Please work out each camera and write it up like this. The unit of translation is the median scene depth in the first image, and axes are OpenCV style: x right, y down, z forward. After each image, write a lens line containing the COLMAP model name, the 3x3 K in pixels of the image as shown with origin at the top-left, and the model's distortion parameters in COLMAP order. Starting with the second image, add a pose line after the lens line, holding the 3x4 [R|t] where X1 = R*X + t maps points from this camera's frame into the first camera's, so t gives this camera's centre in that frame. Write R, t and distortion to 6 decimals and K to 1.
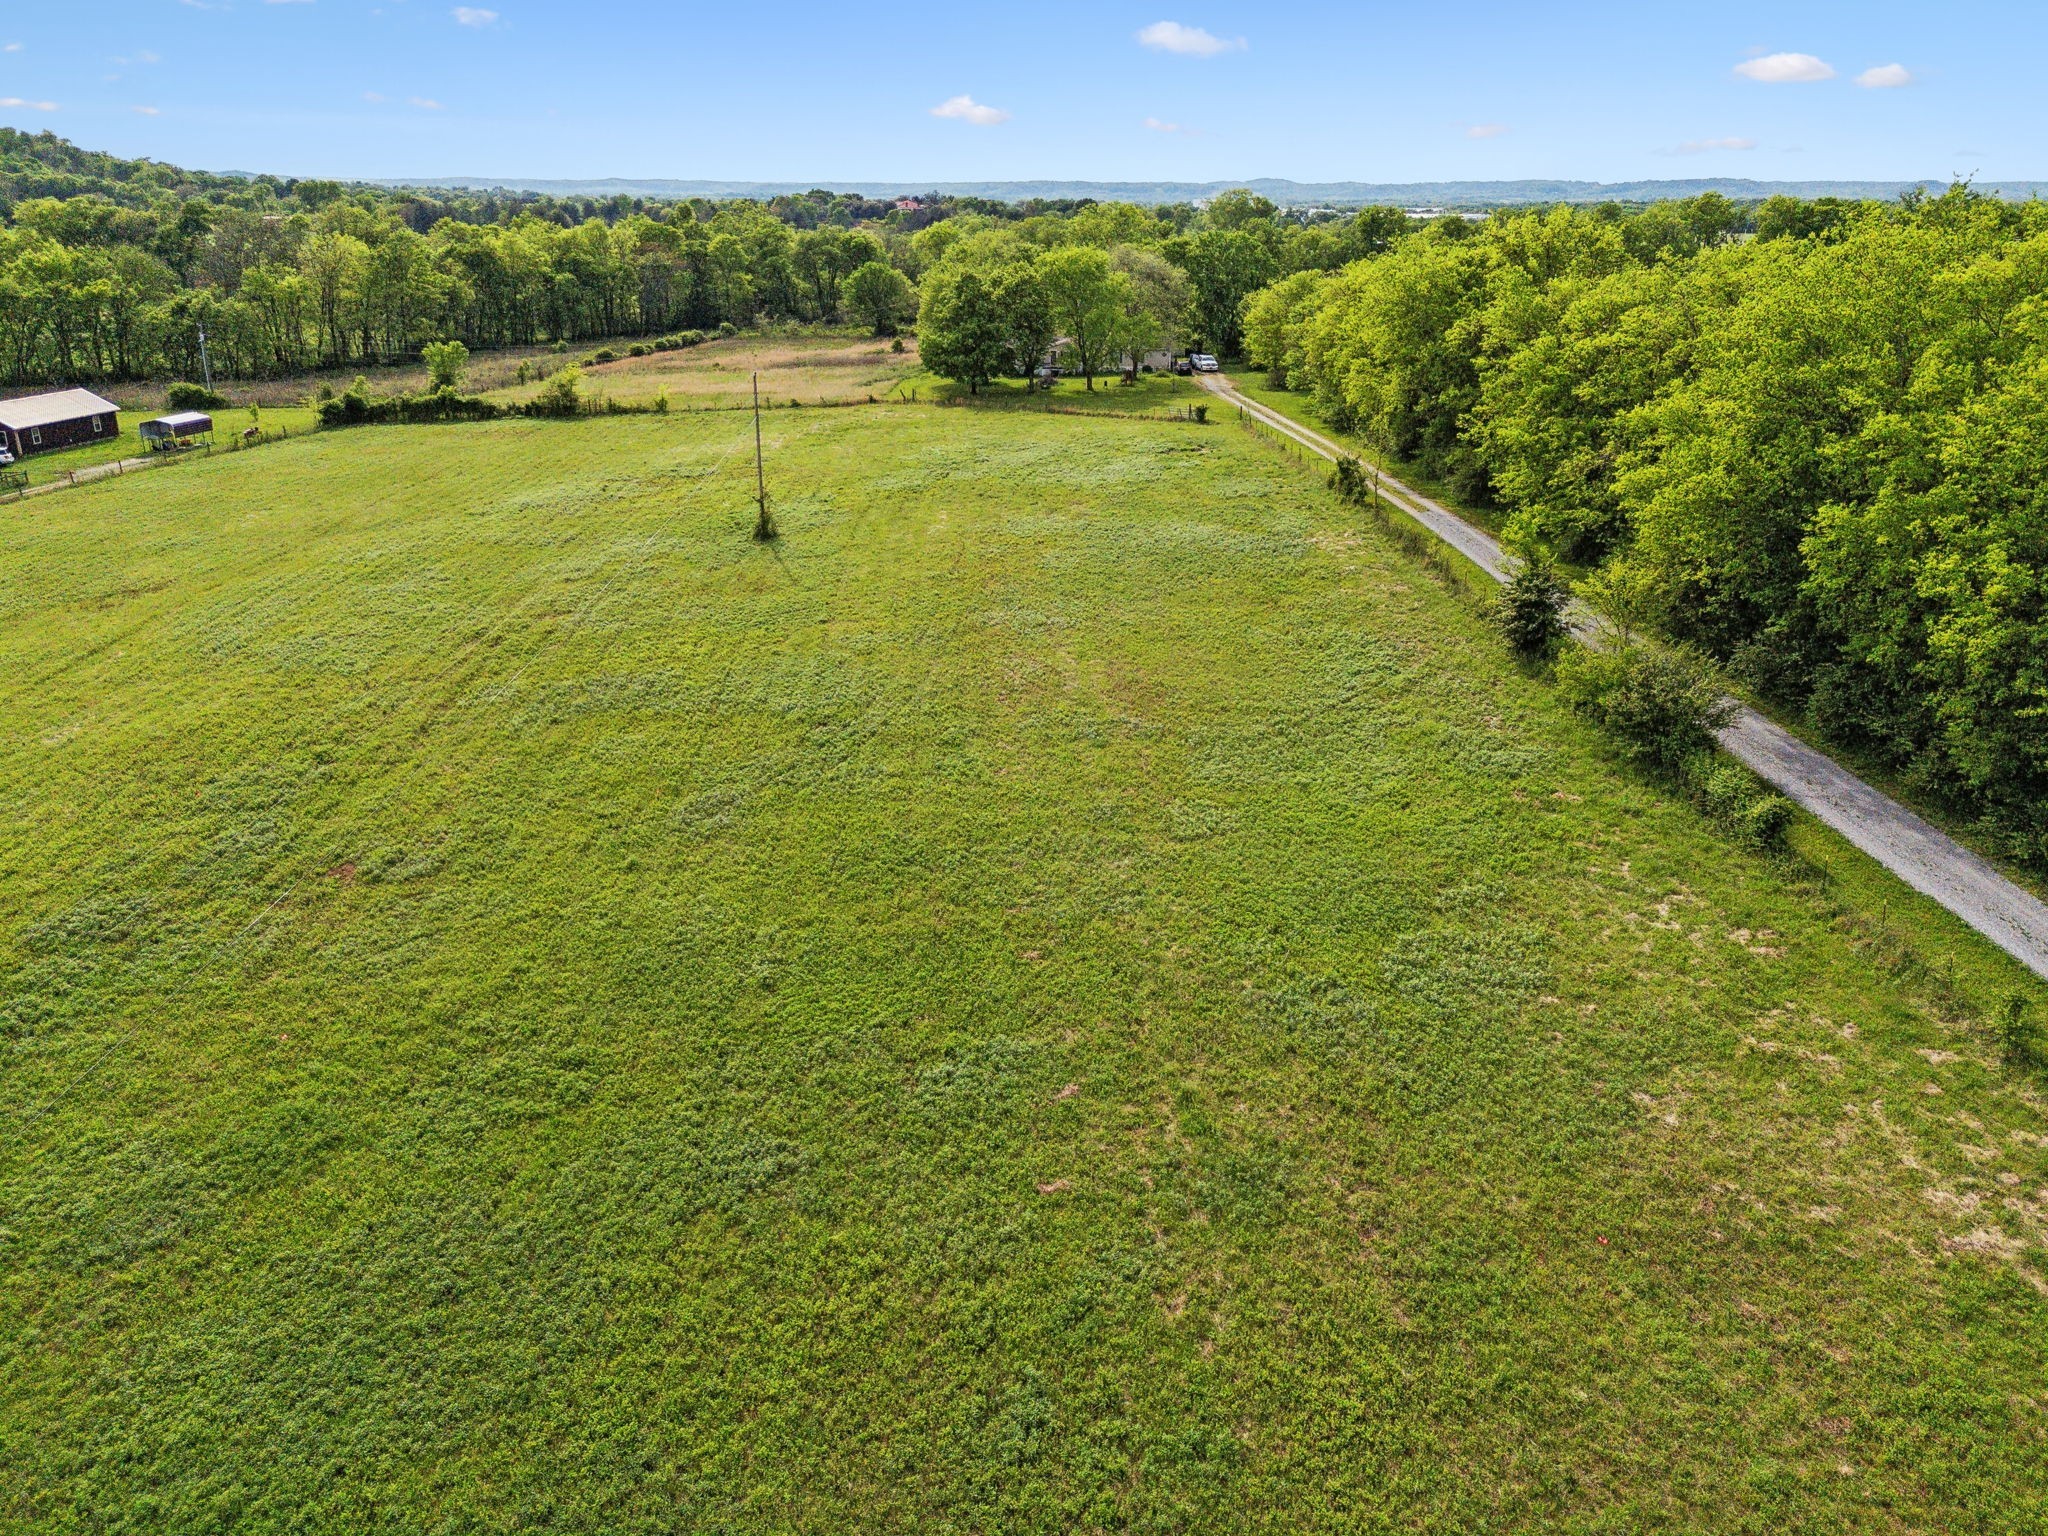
lens RADIAL K [[1504.1, 0, 1033.8], [0, 1504.1, 759.9], [0, 0, 1]] dist [0.049472, -0.042975]
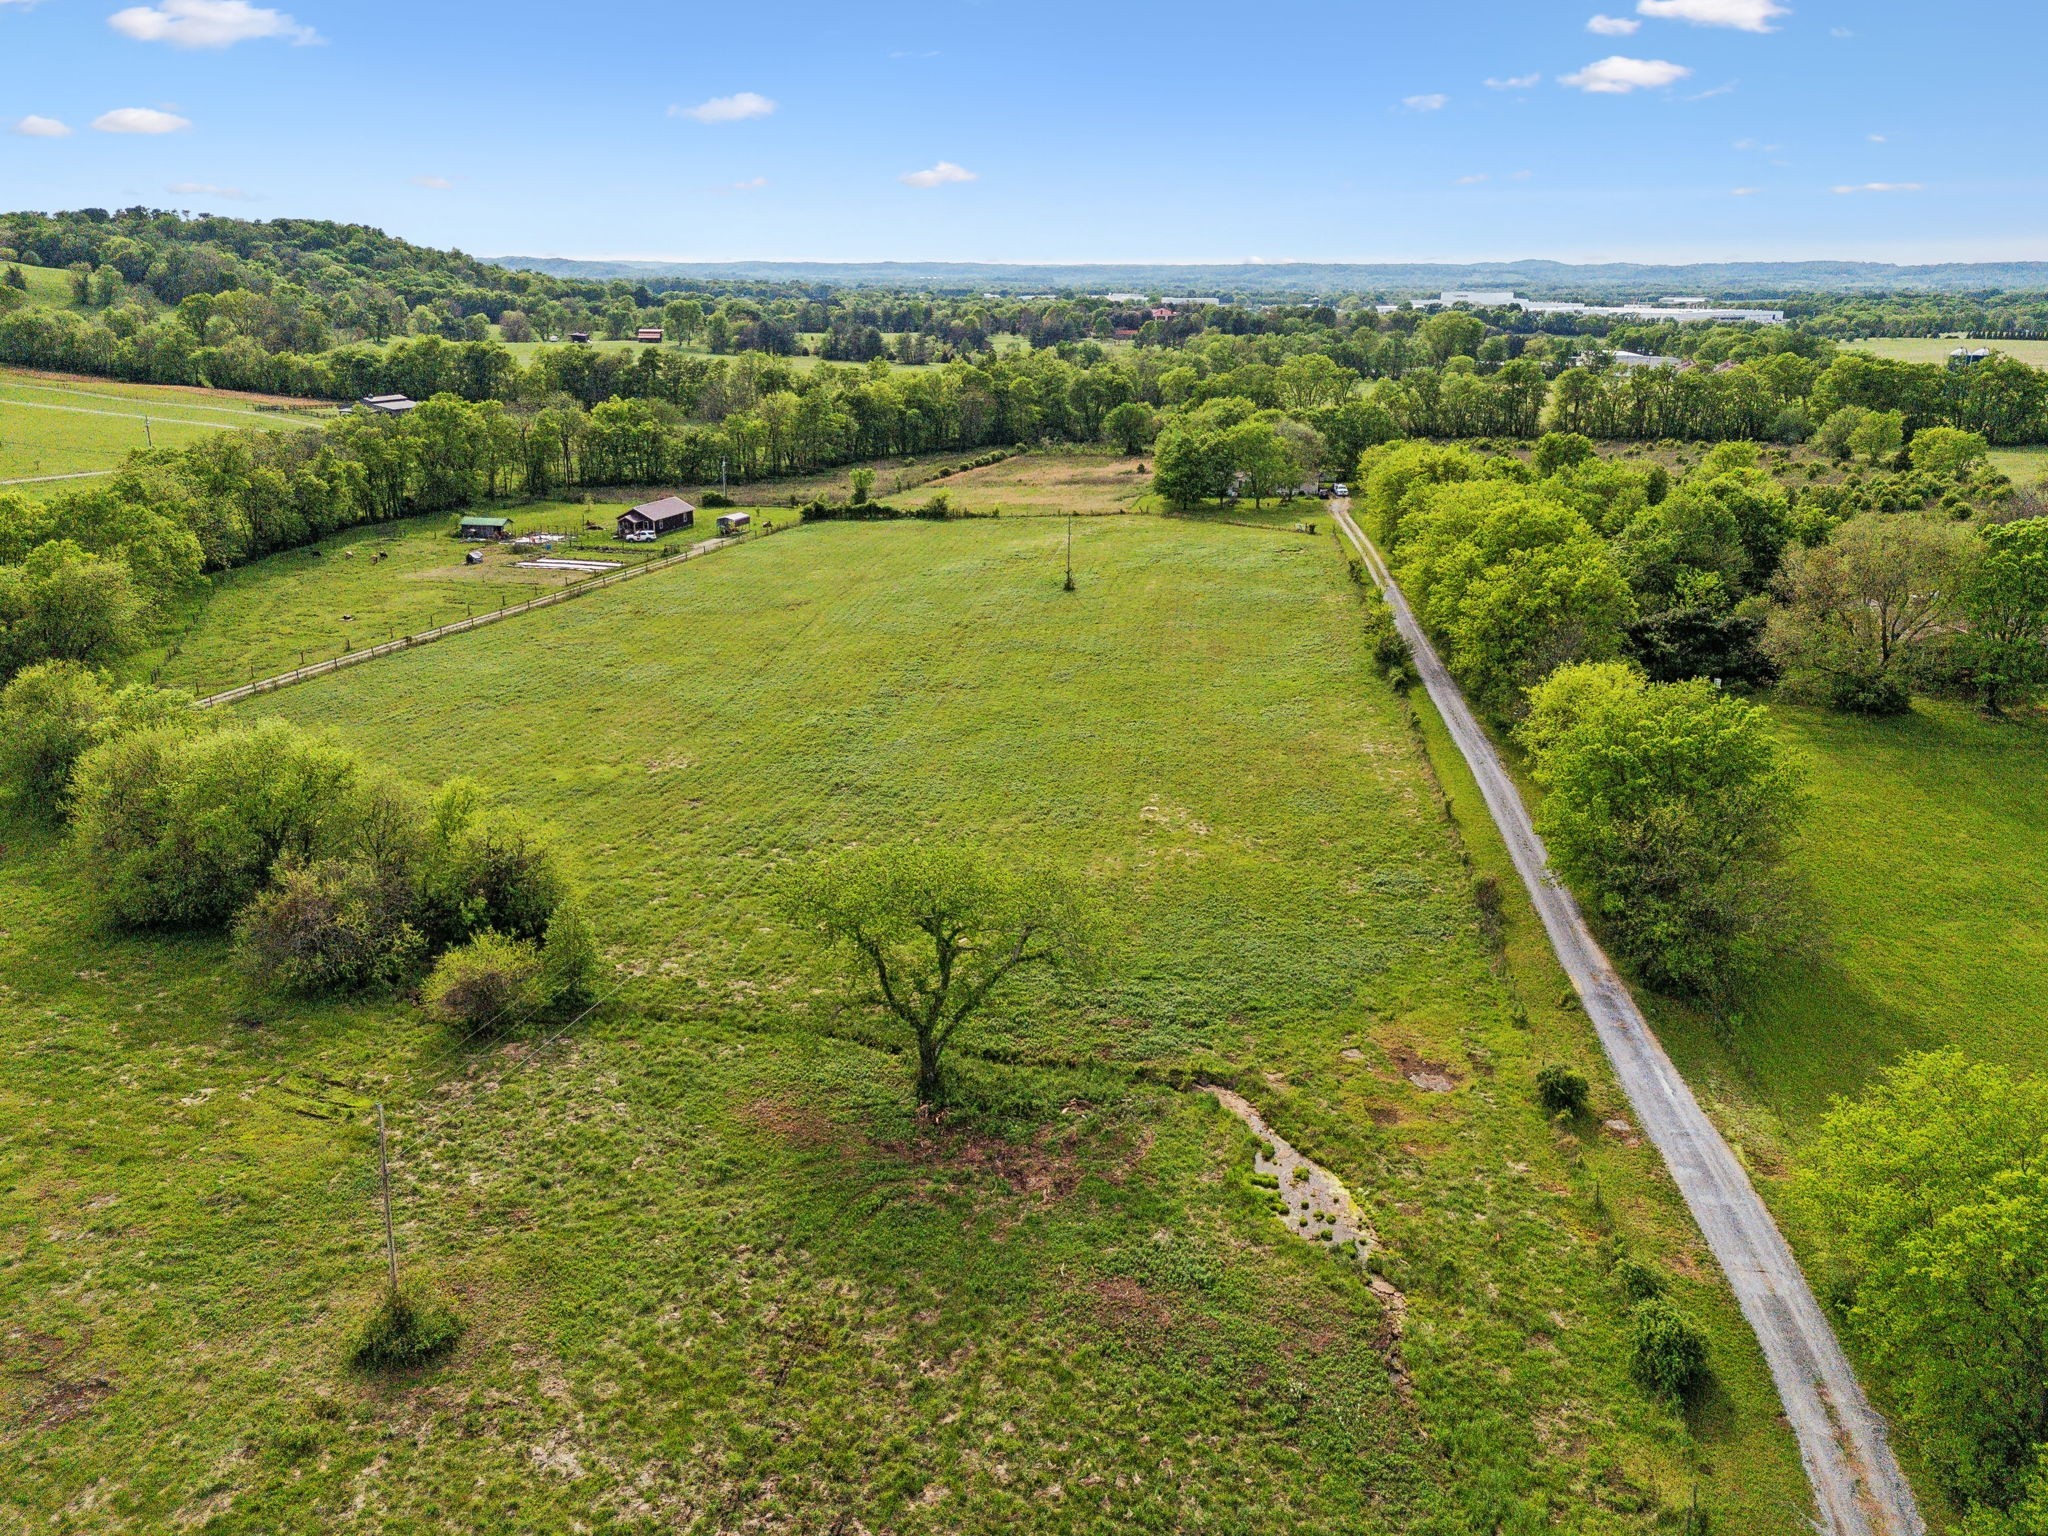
lens RADIAL K [[1519.7, 0, 1038.1], [0, 1519.7, 753.4], [0, 0, 1]] dist [0.071089, -0.064677]
pose [[0.987425, 0.048848, -0.150351, 0.064018], [-0.056774, 0.997190, -0.048880, 0.108447], [0.147541, 0.056801, 0.987424, -0.630278]]
